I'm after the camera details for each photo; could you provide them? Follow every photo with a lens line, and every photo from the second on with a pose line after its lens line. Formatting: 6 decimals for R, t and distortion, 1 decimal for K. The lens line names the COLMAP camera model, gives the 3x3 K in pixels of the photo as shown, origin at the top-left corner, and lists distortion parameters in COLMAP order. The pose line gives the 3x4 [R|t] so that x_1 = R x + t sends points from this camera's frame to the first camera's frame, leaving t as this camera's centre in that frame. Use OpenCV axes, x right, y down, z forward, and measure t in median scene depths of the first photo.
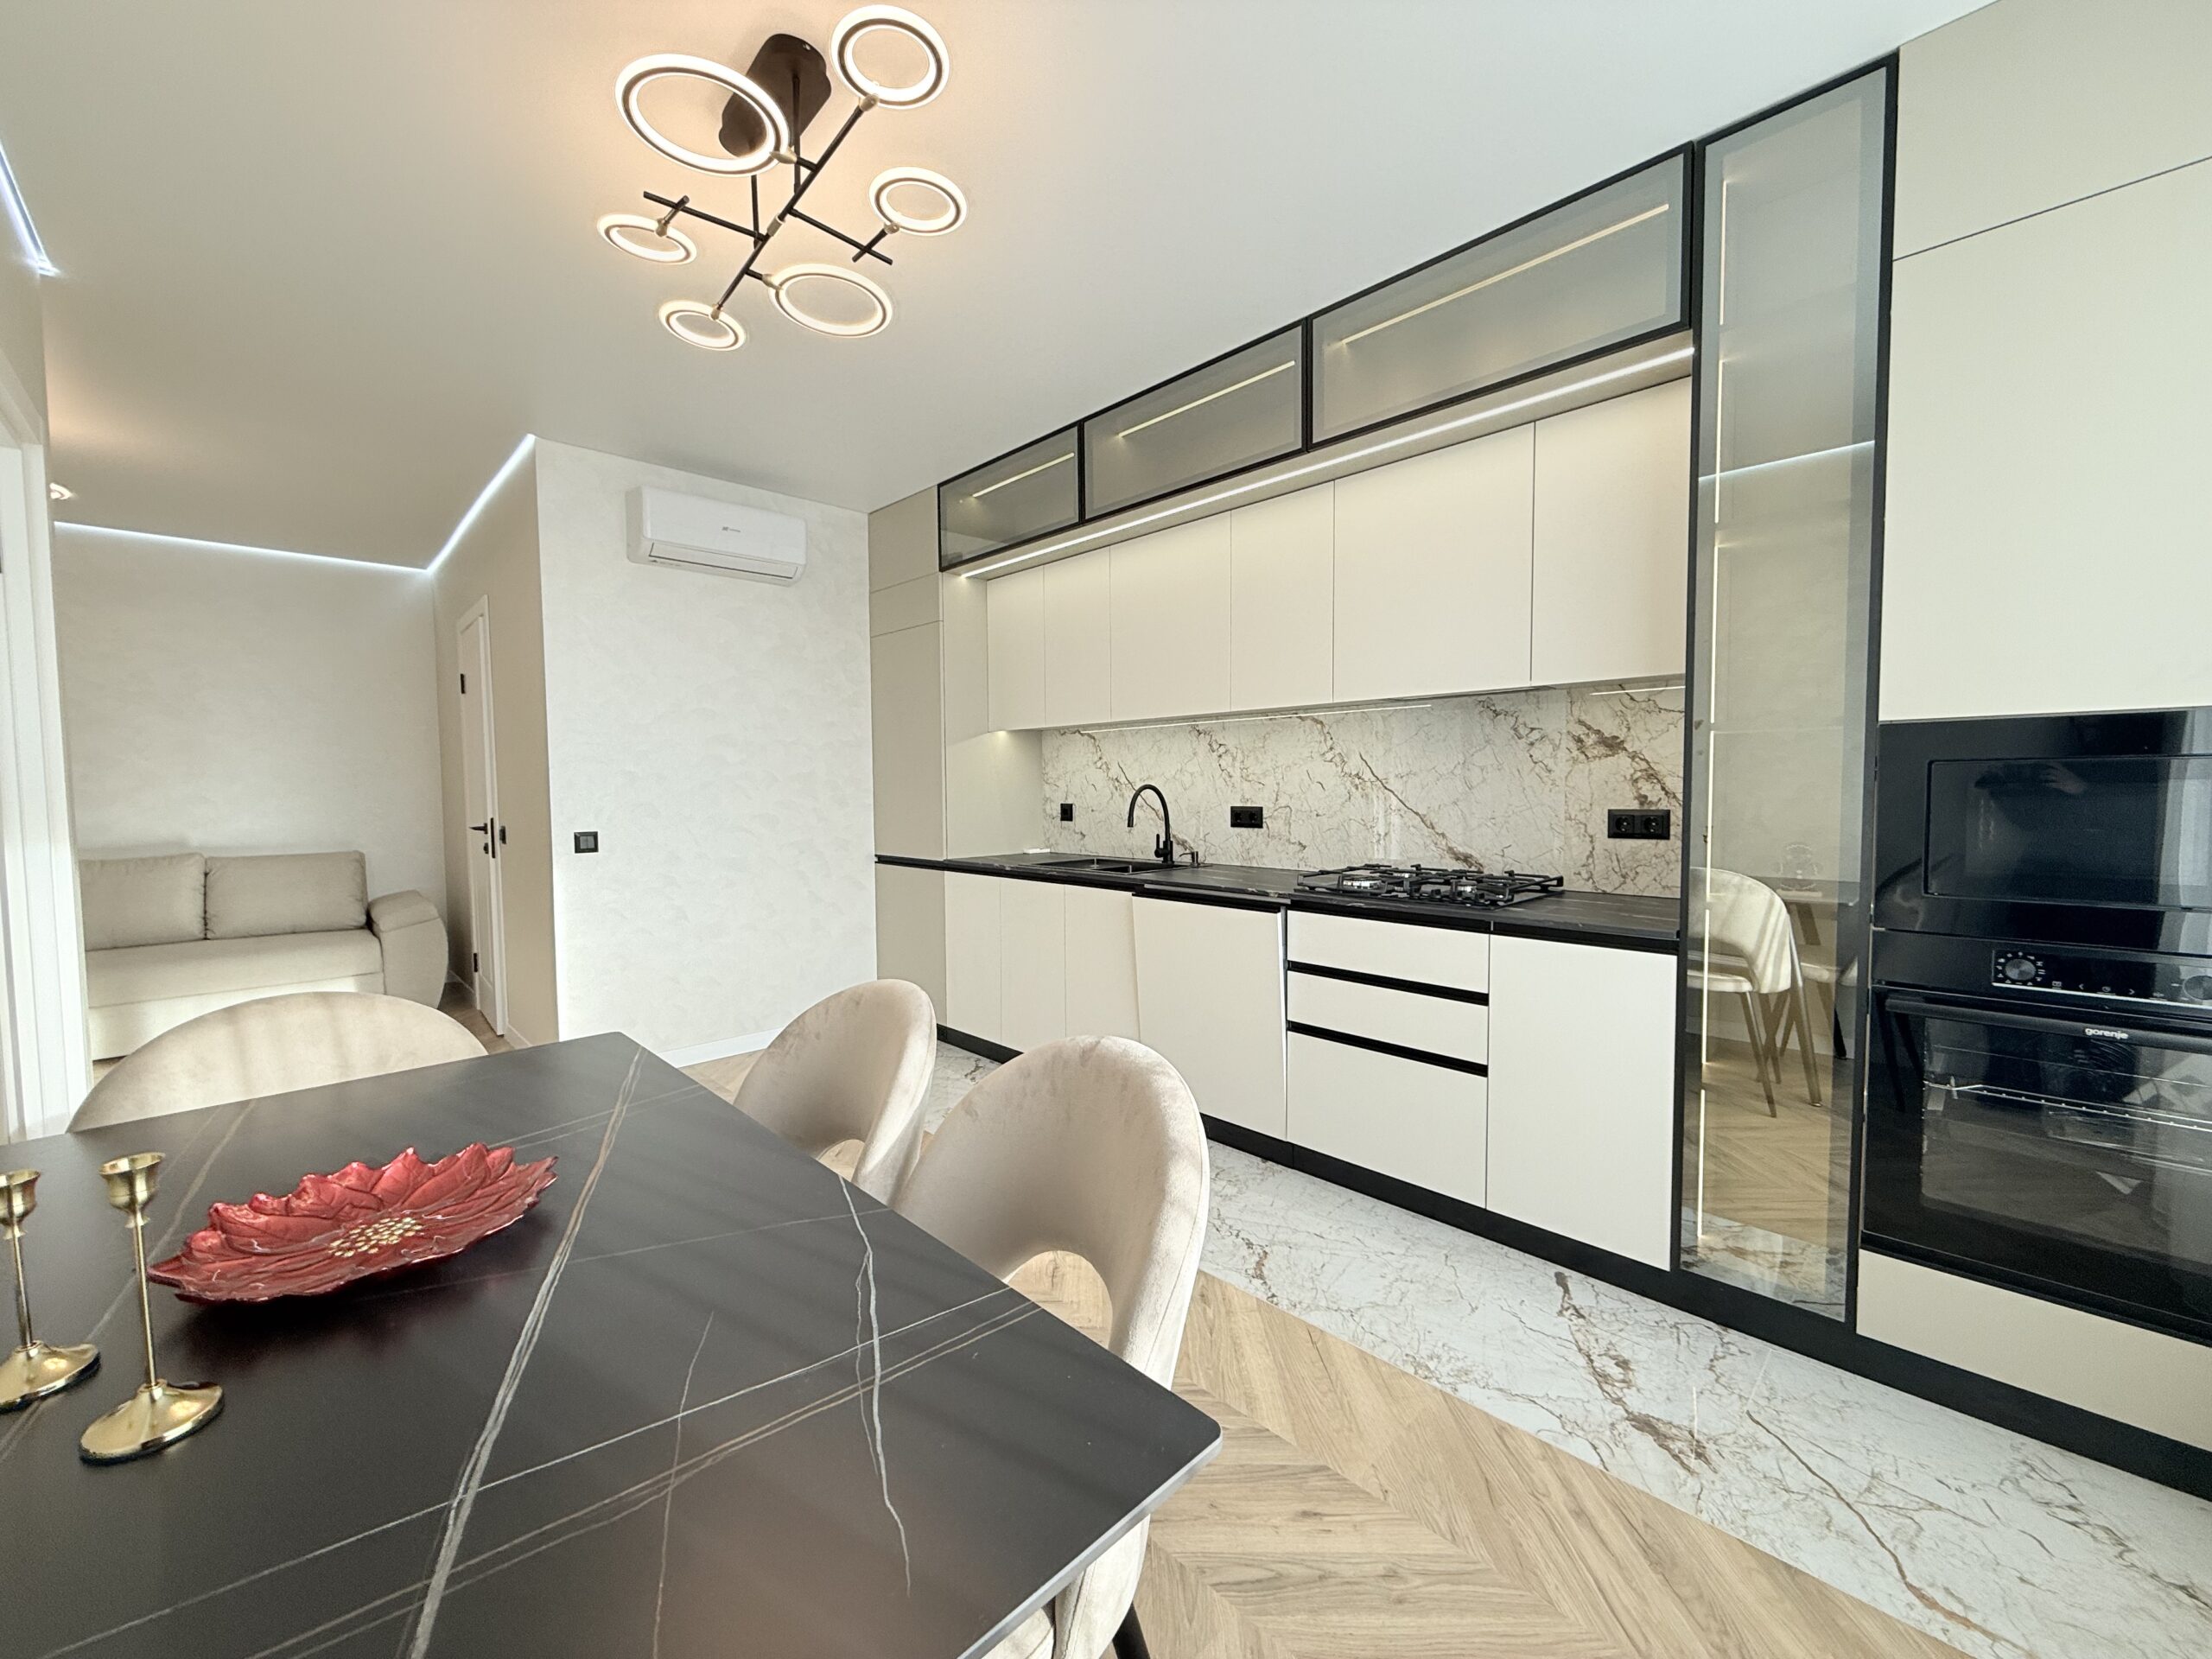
lens RADIAL K [[883.2, 0, 1085.8], [0, 883.2, 838.1], [0, 0, 1]] dist [-0.000097, -0.000347]
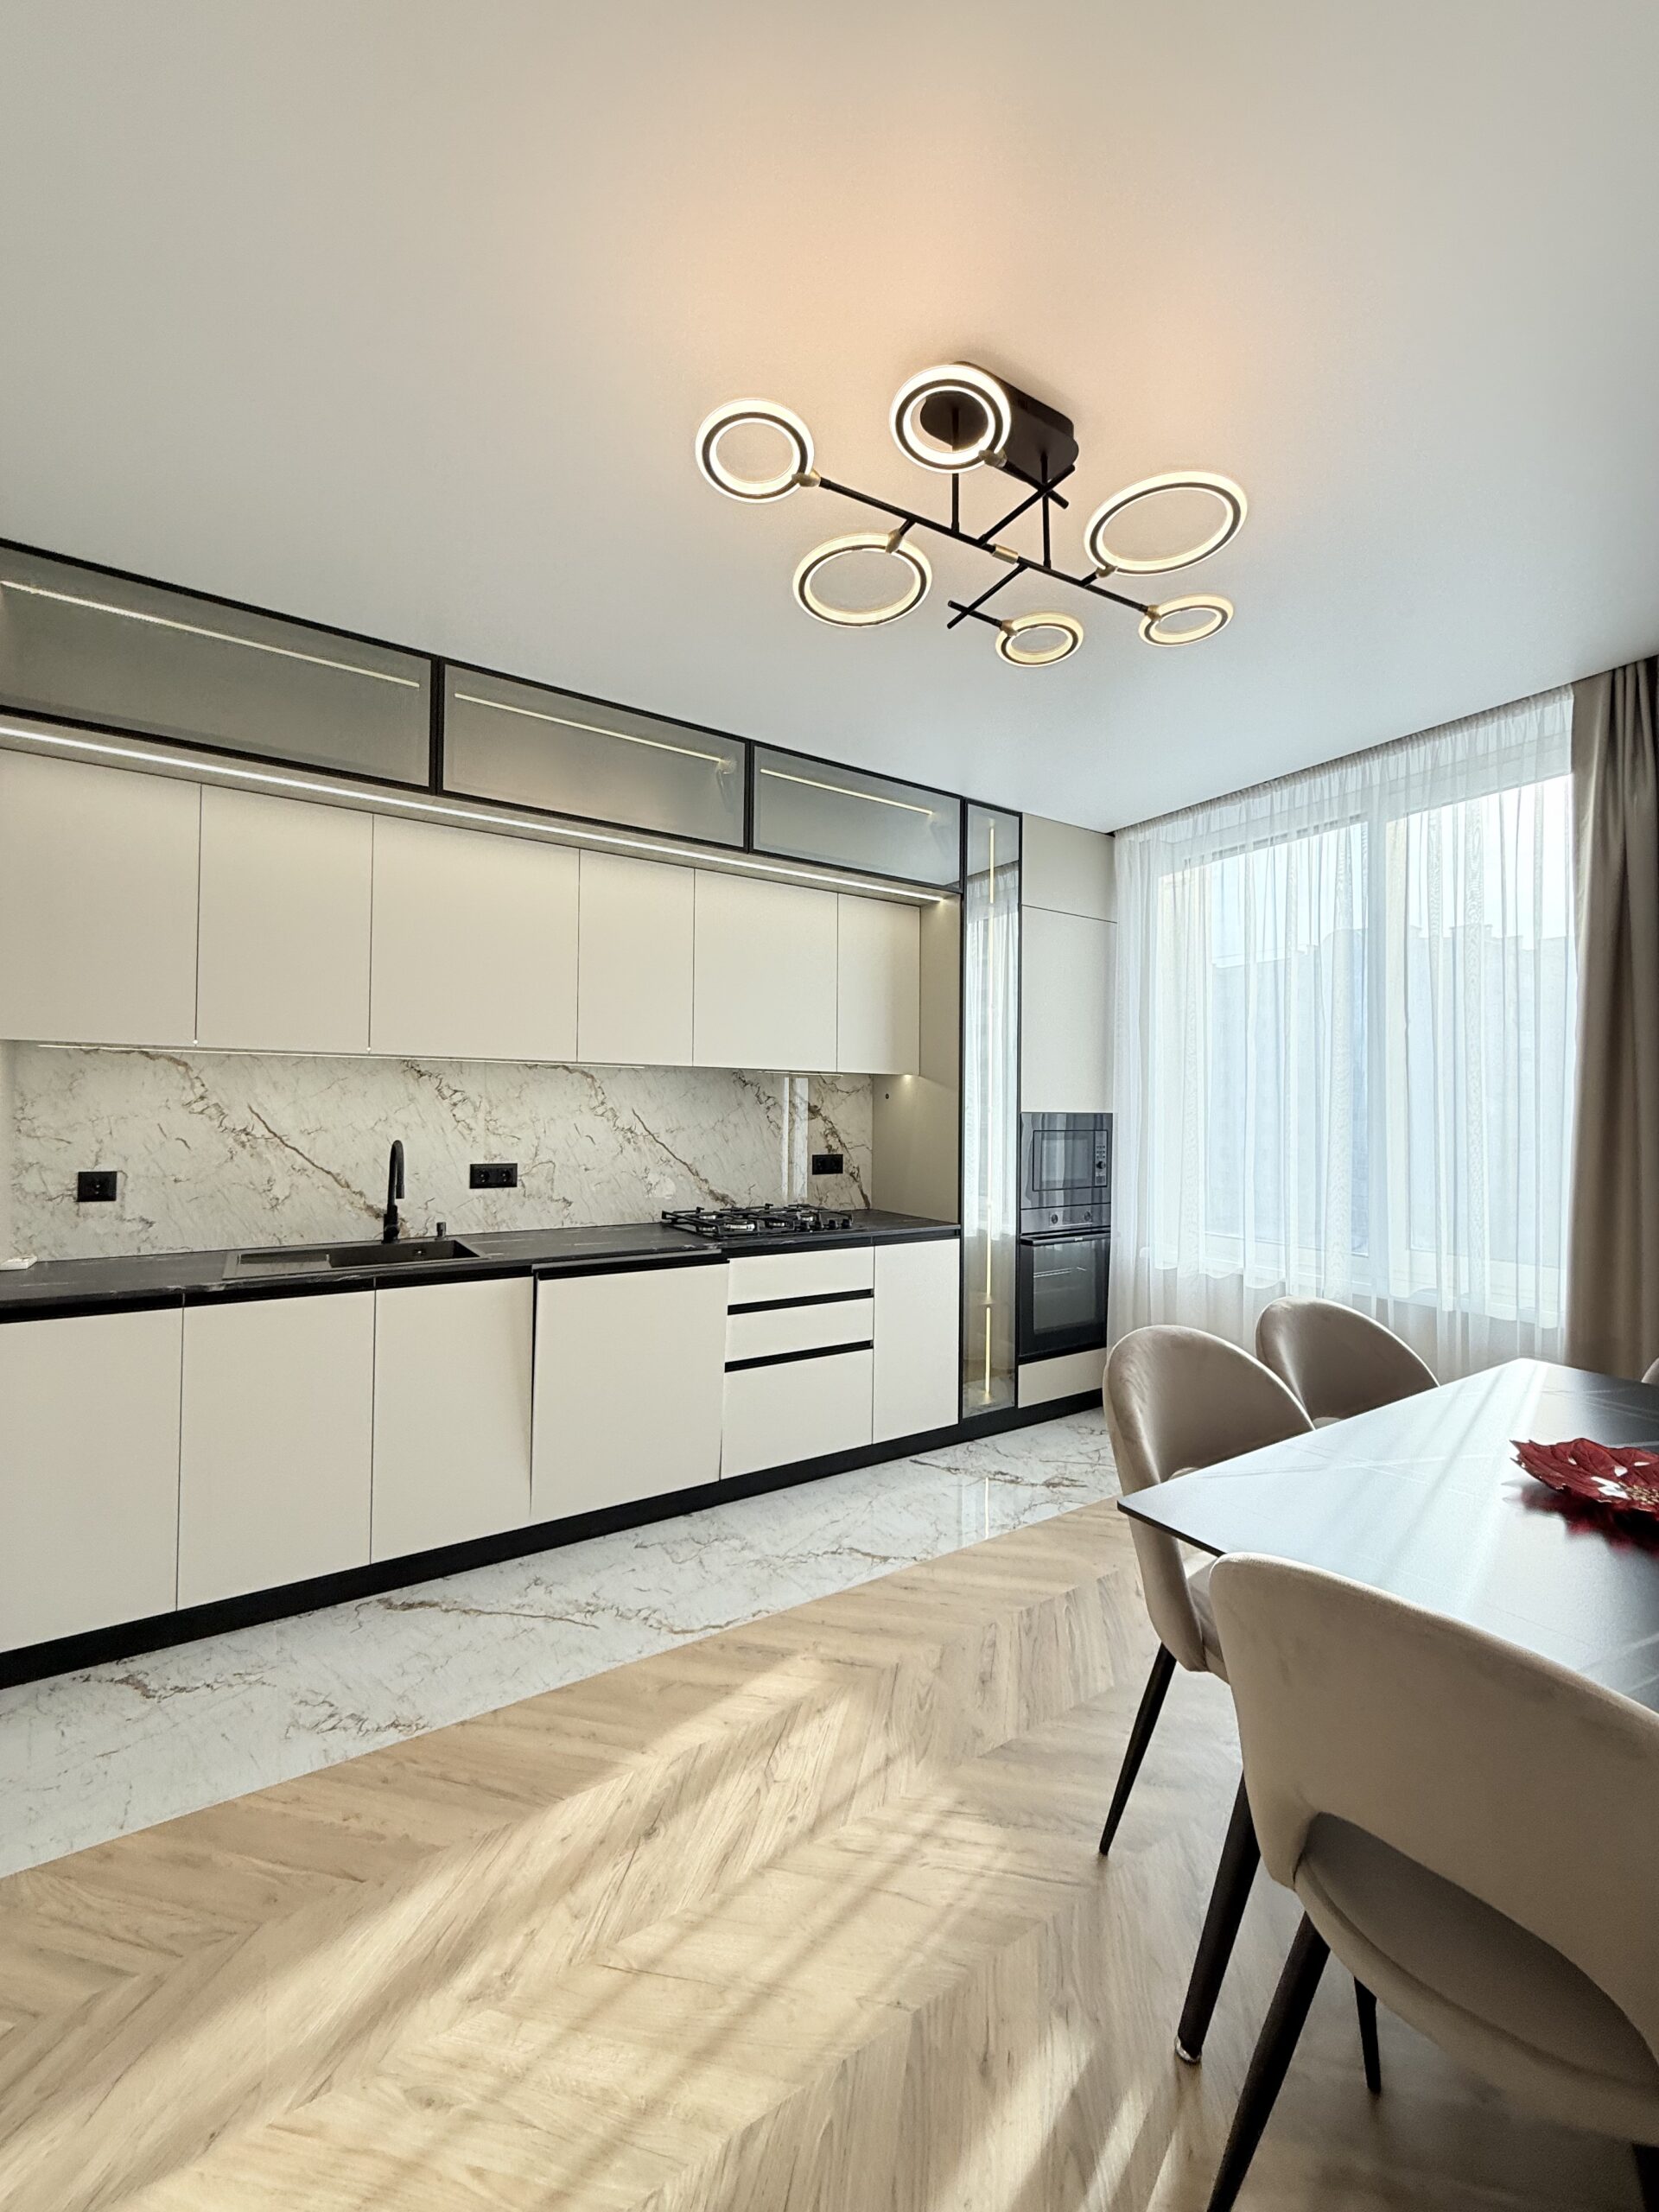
lens RADIAL K [[883.2, 0, 822.7], [0, 883.2, 1109.0], [0, 0, 1]] dist [-0.000097, -0.000347]
pose [[0.179380, 0.037519, 0.983064, -0.692270], [0.064168, 0.996698, -0.049749, -0.028381], [-0.981685, 0.072006, 0.176380, 0.586171]]
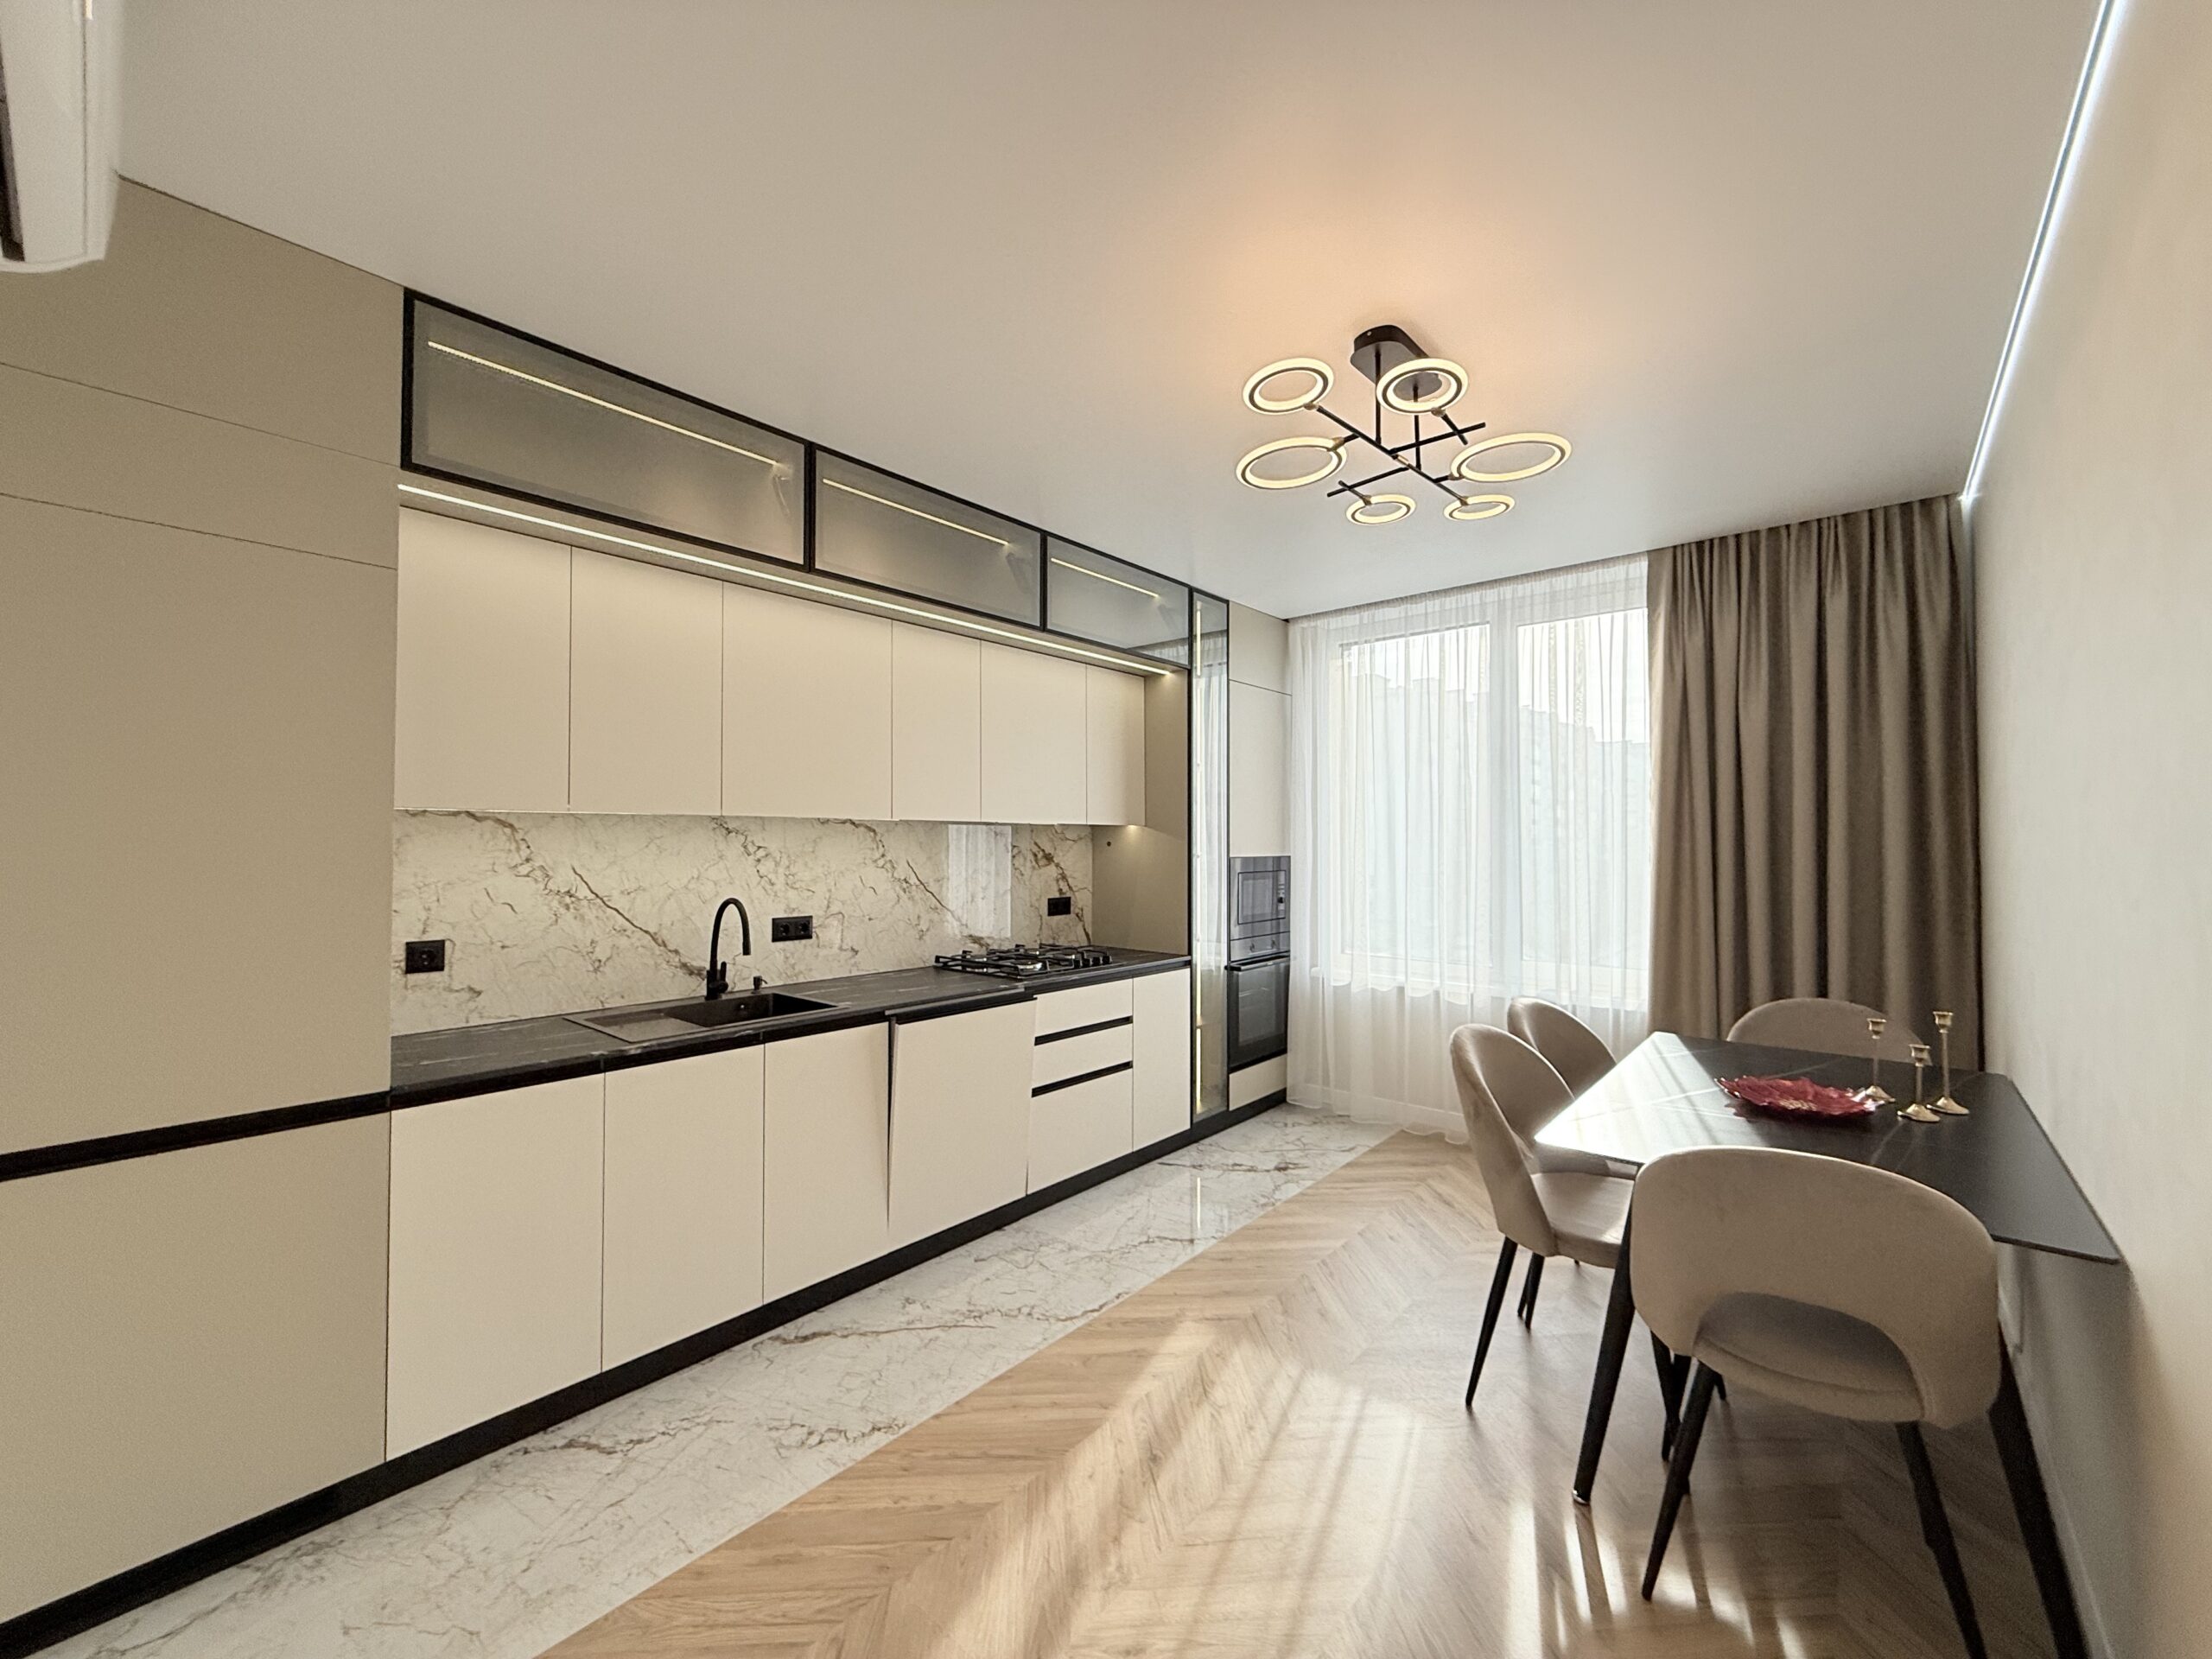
lens RADIAL K [[883.2, 0, 1092.4], [0, 883.2, 841.2], [0, 0, 1]] dist [-0.000097, -0.000347]
pose [[-0.095087, 0.033886, 0.994892, -0.832327], [0.082601, 0.996242, -0.026037, -0.071544], [-0.992036, 0.079704, -0.097529, 0.871491]]
